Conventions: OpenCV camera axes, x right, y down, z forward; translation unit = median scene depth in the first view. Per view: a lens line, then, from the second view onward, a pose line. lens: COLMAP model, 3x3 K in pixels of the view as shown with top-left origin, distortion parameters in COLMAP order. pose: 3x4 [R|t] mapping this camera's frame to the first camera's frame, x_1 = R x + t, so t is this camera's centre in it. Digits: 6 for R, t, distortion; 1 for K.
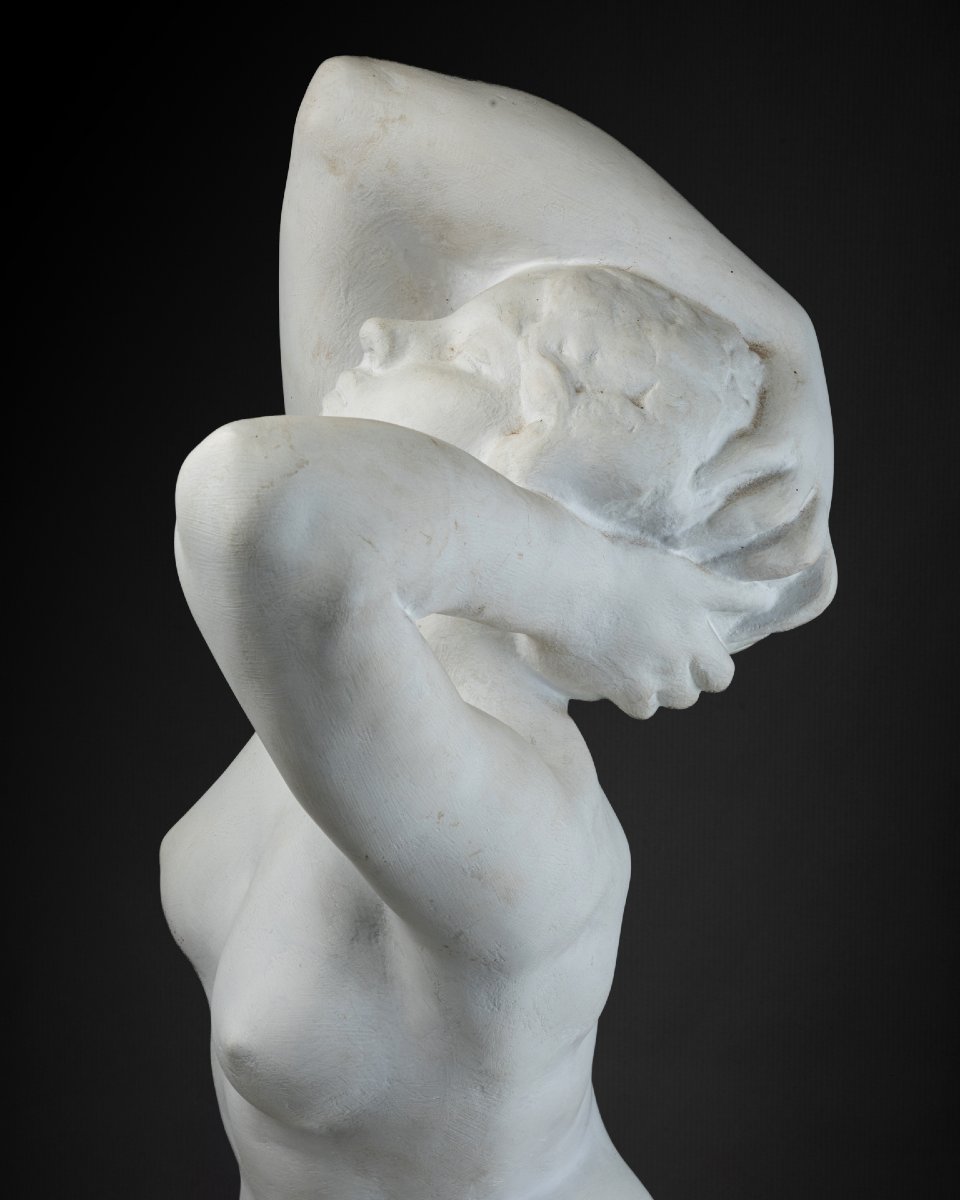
lens RADIAL K [[3860.4, 0, 474.9], [0, 3860.4, 596.0], [0, 0, 1]] dist [0.166528, 0.000000]
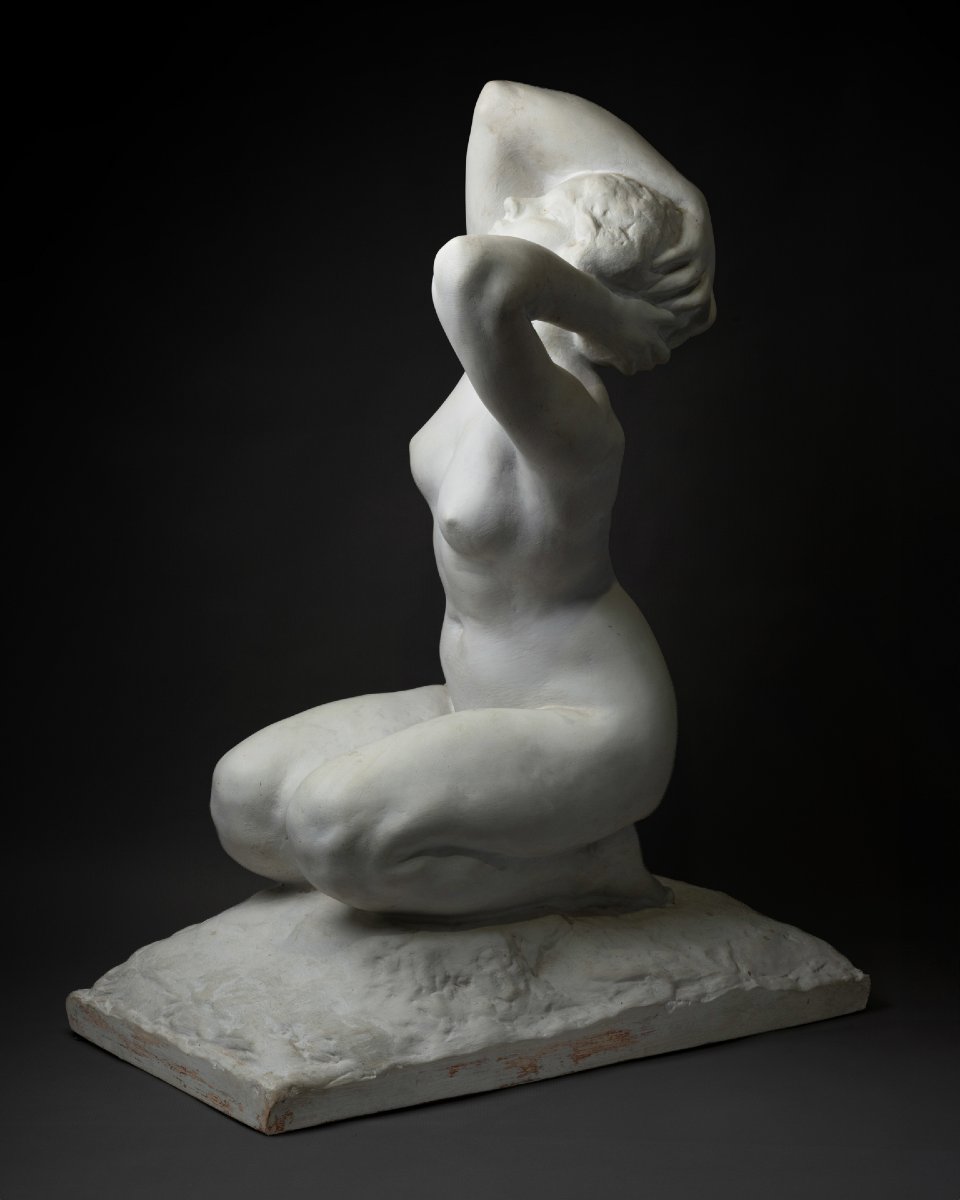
lens RADIAL K [[3860.4, 0, 511.8], [0, 3860.4, 600.2], [0, 0, 1]] dist [0.166528, 0.000000]
pose [[0.999979, -0.003052, -0.005682, -0.013081], [0.003135, 0.999888, 0.014604, 0.131862], [0.005637, -0.014621, 0.999877, -1.274290]]
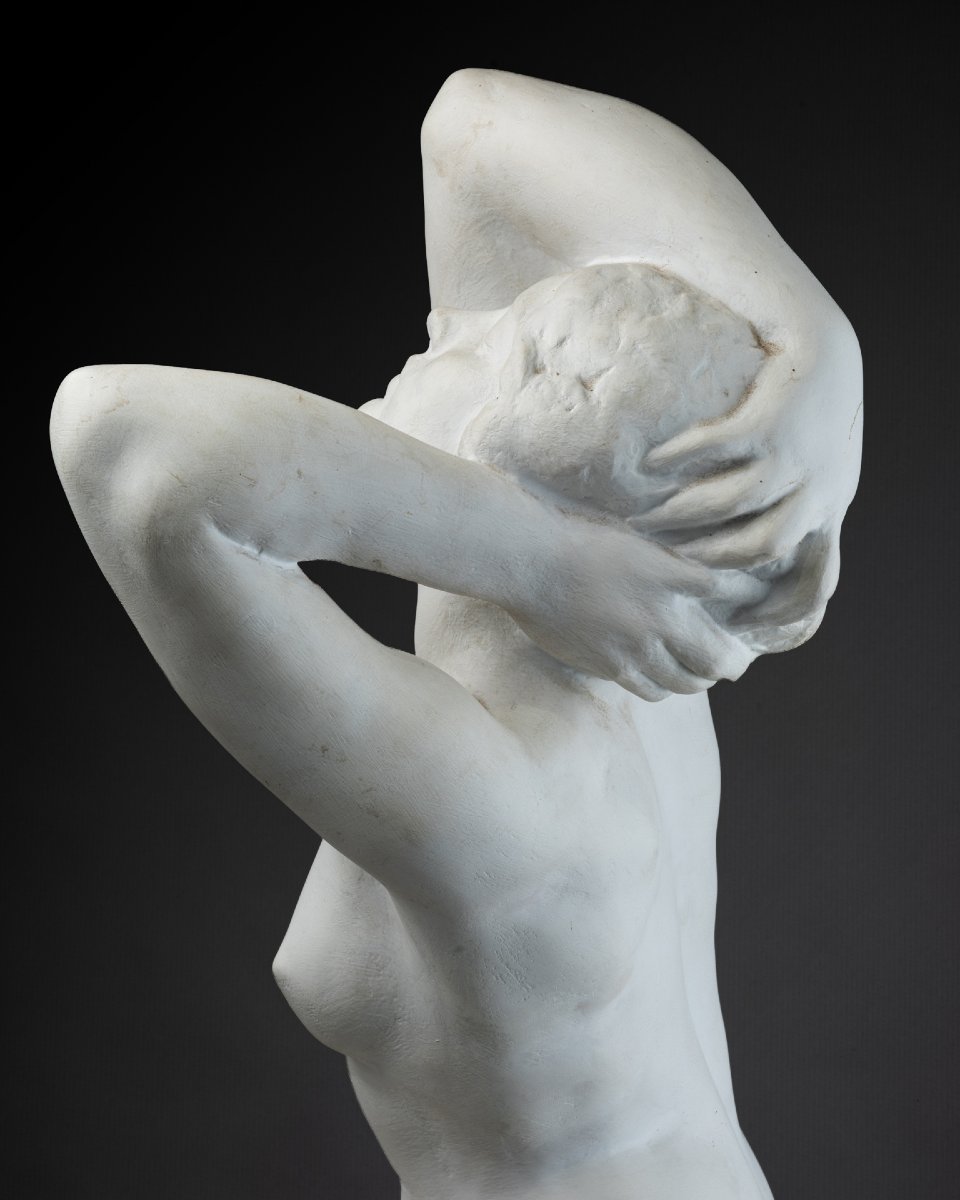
lens RADIAL K [[3860.4, 0, 435.8], [0, 3860.4, 573.6], [0, 0, 1]] dist [0.166528, 0.000000]
pose [[0.856513, 0.060227, -0.512599, 0.531717], [-0.090313, 0.995334, -0.033961, 0.038991], [0.508162, 0.075382, 0.857956, 0.081352]]
